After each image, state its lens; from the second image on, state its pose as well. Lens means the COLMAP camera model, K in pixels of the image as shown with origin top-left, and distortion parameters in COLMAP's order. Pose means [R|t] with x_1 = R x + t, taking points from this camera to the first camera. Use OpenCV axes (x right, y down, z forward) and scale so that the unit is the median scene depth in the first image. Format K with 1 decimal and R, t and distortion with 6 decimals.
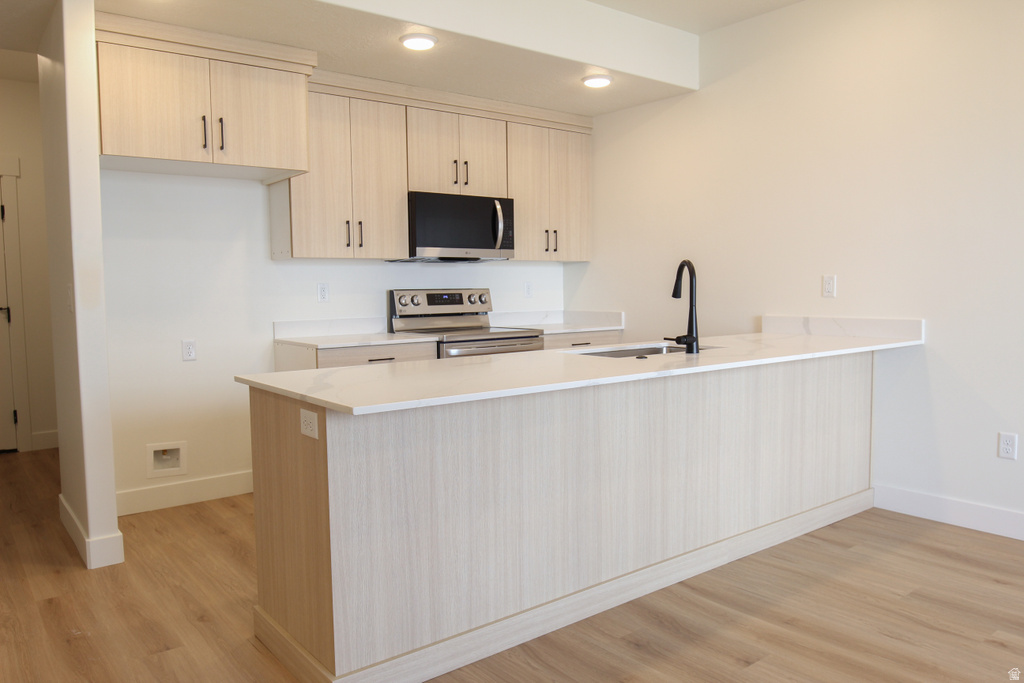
lens RADIAL K [[753.9, 0, 514.3], [0, 753.9, 347.2], [0, 0, 1]] dist [-0.035355, 0.002475]
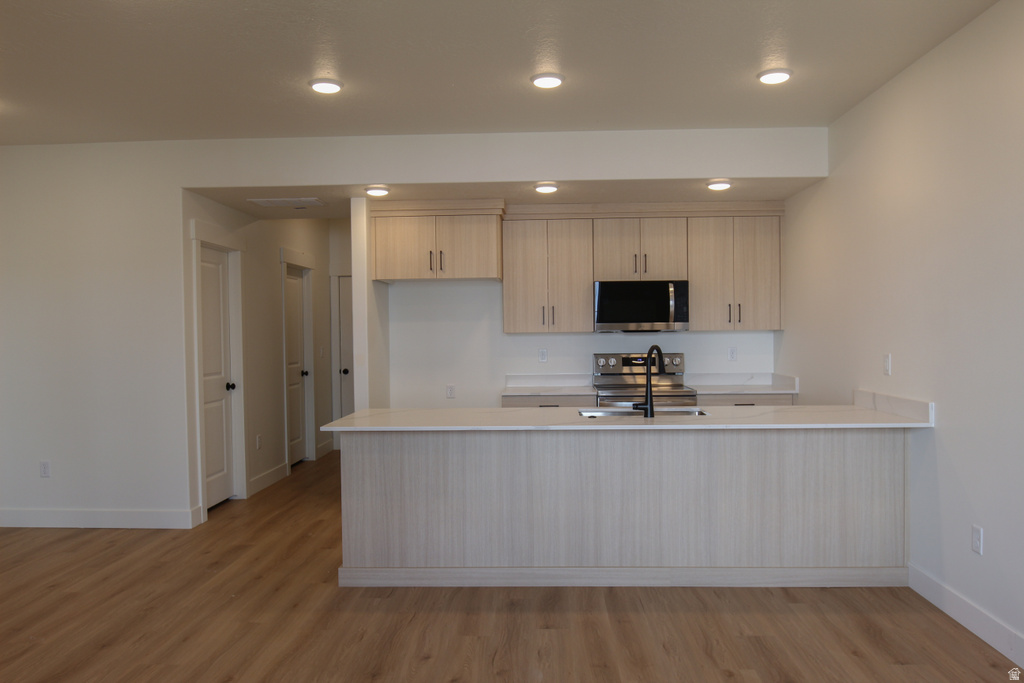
lens RADIAL K [[753.9, 0, 514.3], [0, 753.9, 347.2], [0, 0, 1]] dist [-0.035355, 0.002475]
pose [[0.758463, 0.017970, -0.651469, 0.687438], [-0.050704, 0.998217, -0.031496, -0.045555], [0.649741, 0.056921, 0.758022, -0.110962]]
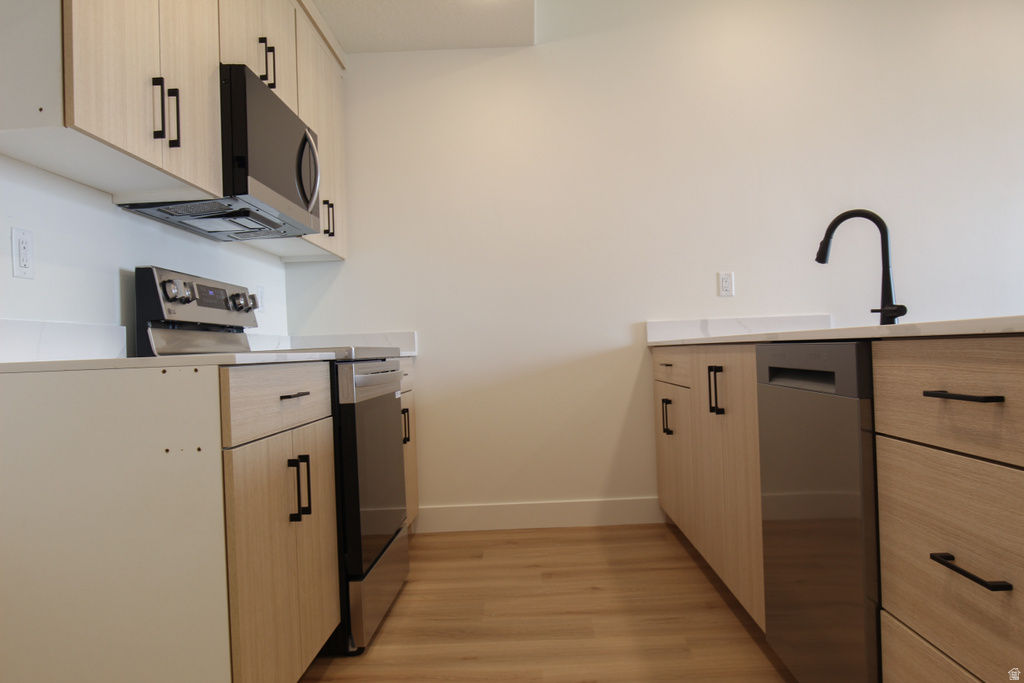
lens RADIAL K [[753.9, 0, 514.3], [0, 753.9, 347.2], [0, 0, 1]] dist [-0.035355, 0.002475]
pose [[0.633883, -0.007478, 0.773393, -0.434357], [0.094688, 0.993181, -0.068005, 0.030801], [-0.767611, 0.116339, 0.630269, 0.622141]]
